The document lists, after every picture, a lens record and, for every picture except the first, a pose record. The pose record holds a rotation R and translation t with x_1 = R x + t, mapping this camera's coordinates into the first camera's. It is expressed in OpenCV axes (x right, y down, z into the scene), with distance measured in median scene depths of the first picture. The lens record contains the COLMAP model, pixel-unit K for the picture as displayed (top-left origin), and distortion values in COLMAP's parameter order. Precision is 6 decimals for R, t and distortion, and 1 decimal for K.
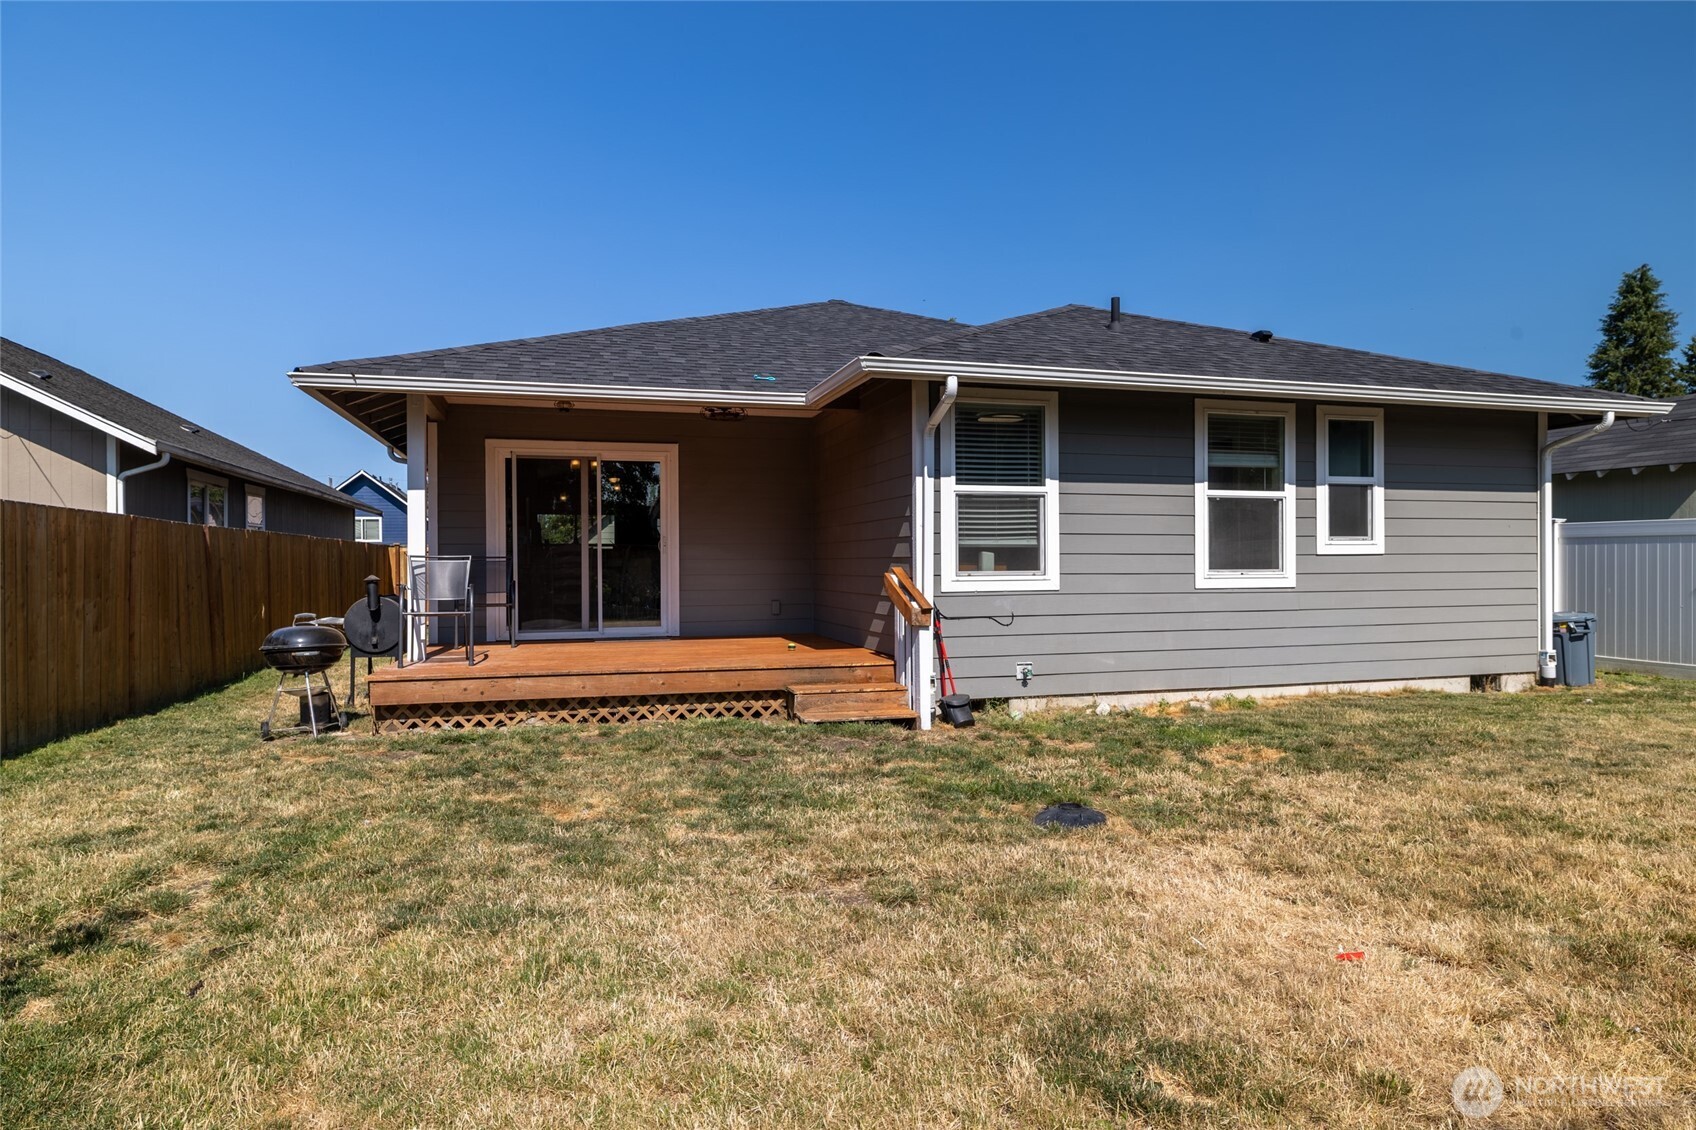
lens RADIAL K [[981.8, 0, 854.5], [0, 981.8, 561.2], [0, 0, 1]] dist [0.002625, 0.000170]
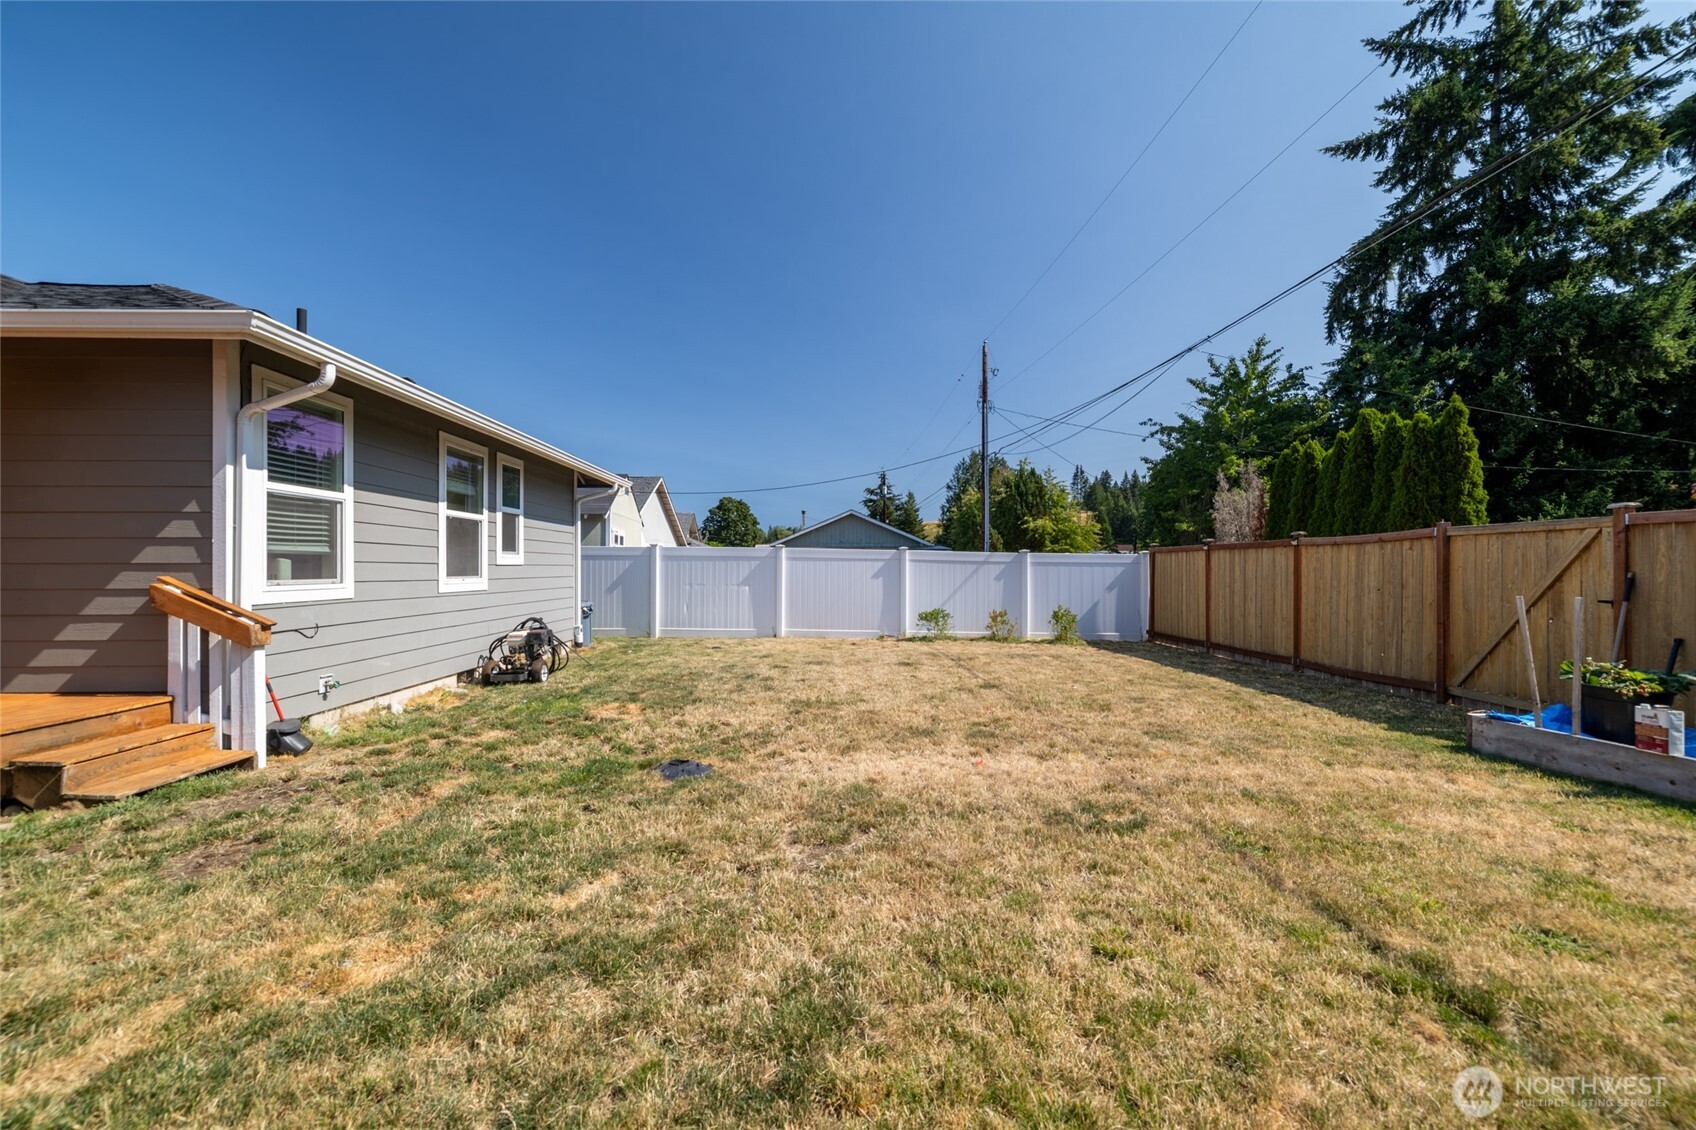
lens RADIAL K [[704.8, 0, 854.9], [0, 704.8, 566.4], [0, 0, 1]] dist [-0.001200, -0.000243]
pose [[0.252065, 0.005868, 0.967693, -0.357272], [-0.000666, 0.999982, -0.005890, 0.001032], [-0.967710, 0.000840, 0.252064, 0.323824]]
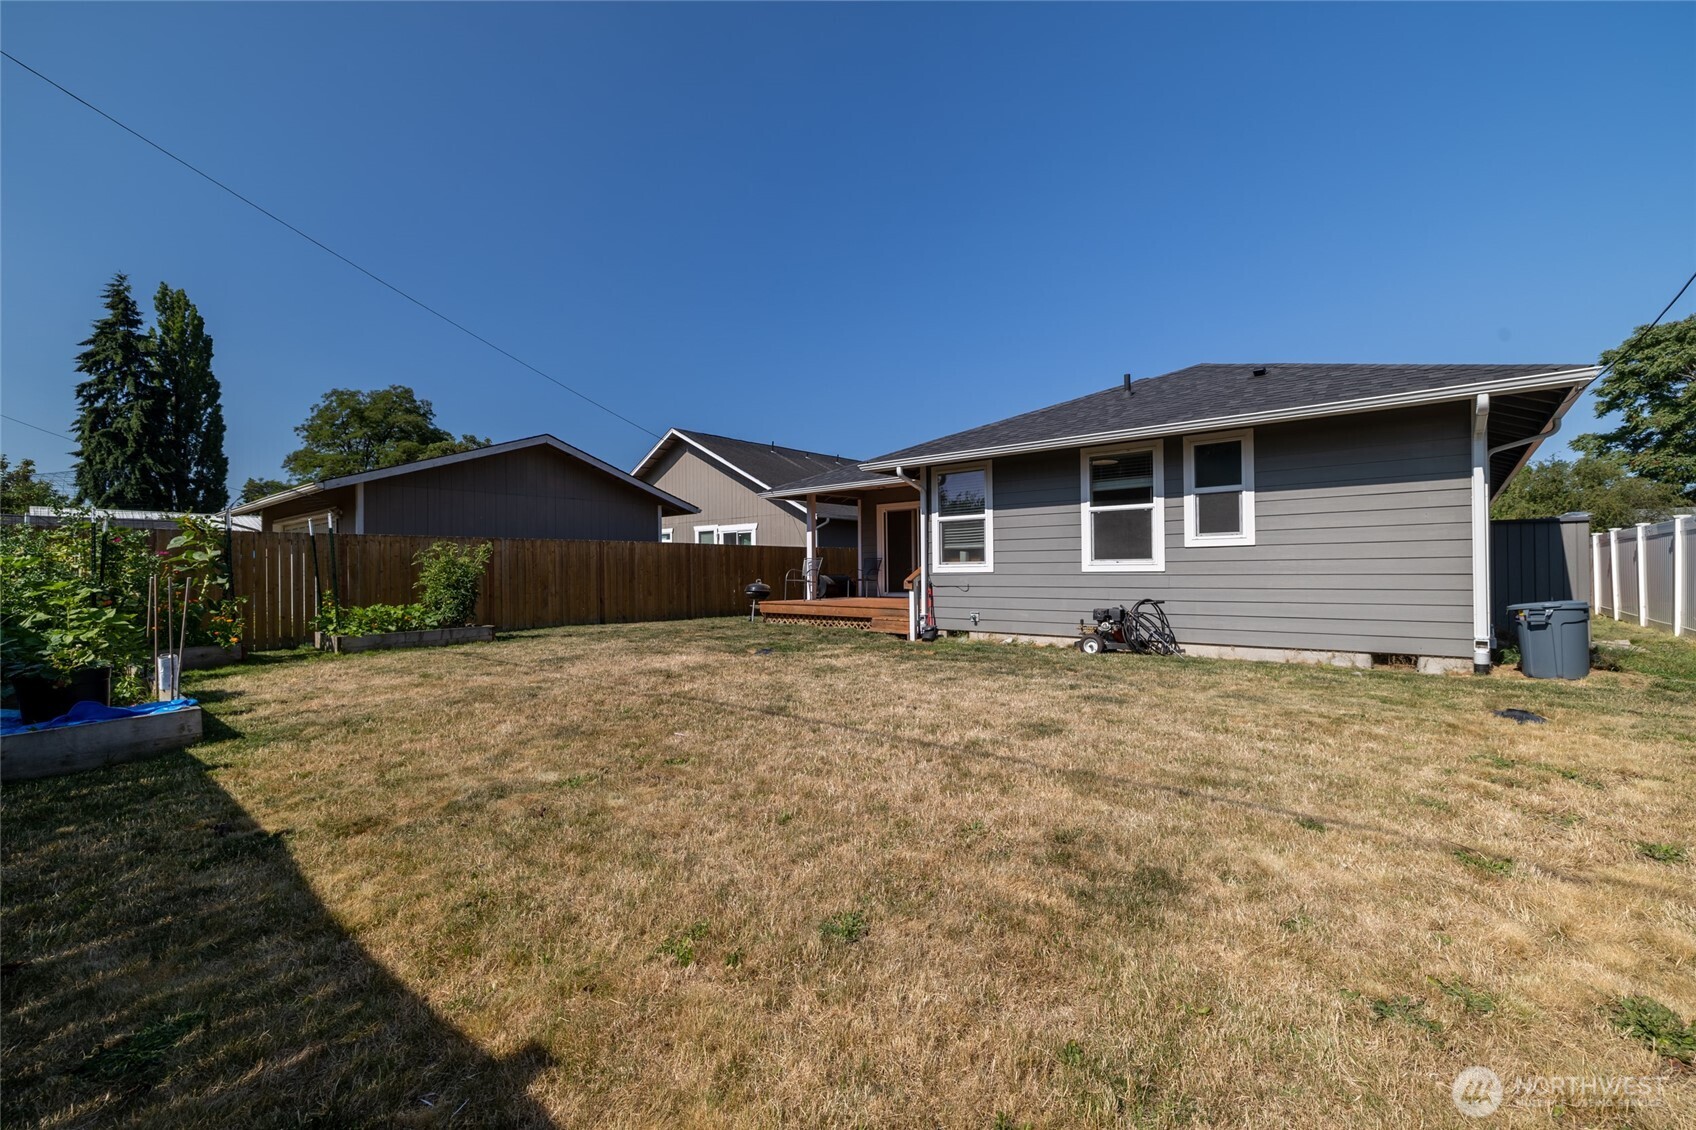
lens RADIAL K [[718.7, 0, 868.0], [0, 718.7, 565.5], [0, 0, 1]] dist [0.000535, -0.000006]
pose [[0.553251, -0.005728, -0.832995, 1.154751], [0.011114, 0.999938, 0.000505, 0.014101], [0.832941, -0.009538, 0.553280, 0.101303]]
